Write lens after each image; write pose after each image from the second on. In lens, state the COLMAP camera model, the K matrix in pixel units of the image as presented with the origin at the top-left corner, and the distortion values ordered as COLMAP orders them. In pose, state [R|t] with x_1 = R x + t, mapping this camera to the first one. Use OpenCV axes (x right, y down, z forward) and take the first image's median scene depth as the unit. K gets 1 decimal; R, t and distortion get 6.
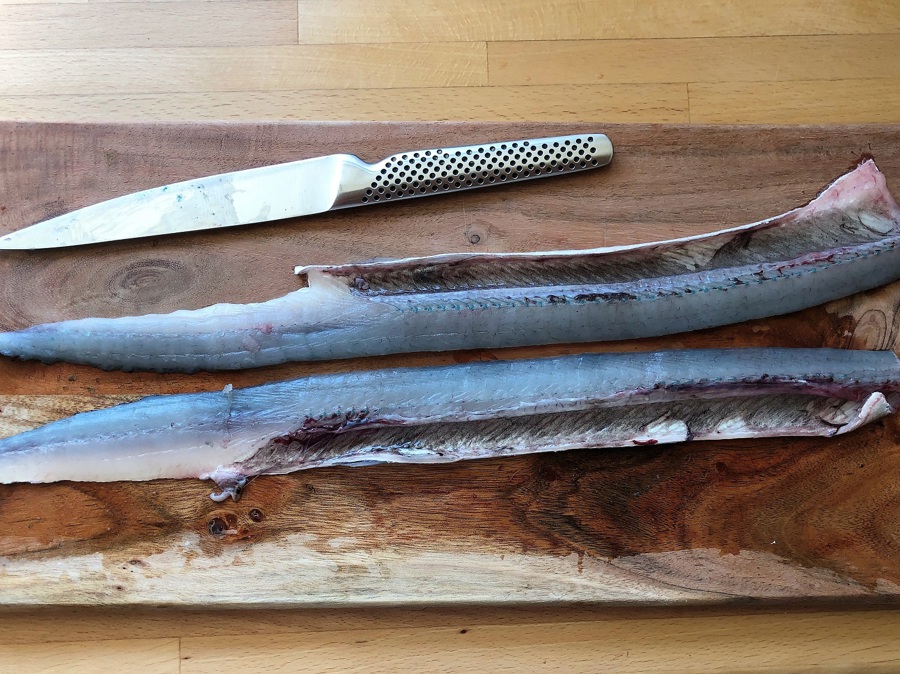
lens RADIAL K [[765.5, 0, 444.9], [0, 765.5, 338.4], [0, 0, 1]] dist [0.027589, -0.004134]
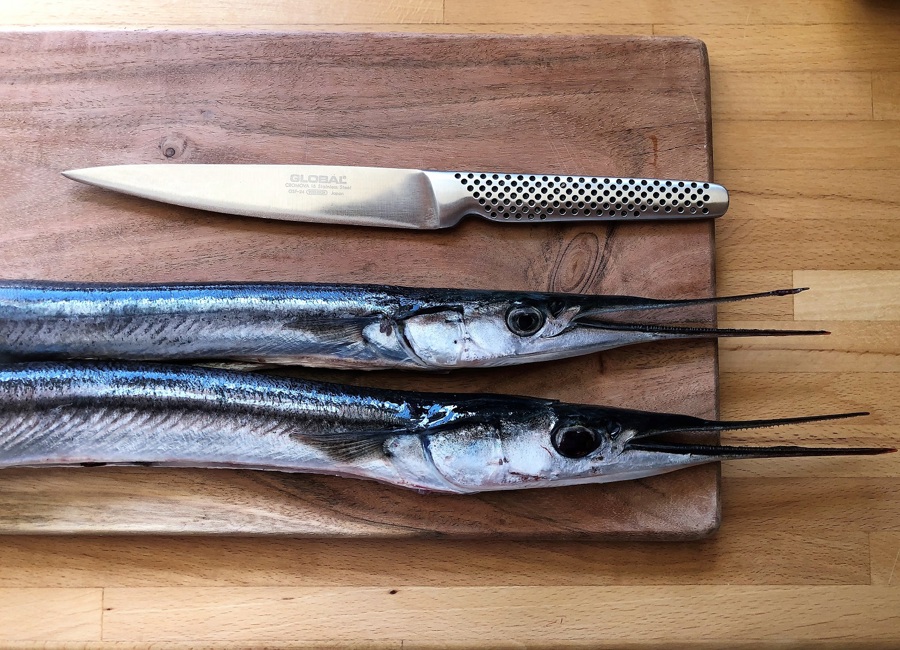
lens RADIAL K [[782.7, 0, 451.5], [0, 782.7, 315.3], [0, 0, 1]] dist [0.049036, -0.033496]
pose [[0.998444, 0.017064, -0.053096, 0.435664], [-0.016411, 0.999785, 0.012713, 0.052735], [0.053302, -0.011821, 0.998508, 0.038461]]
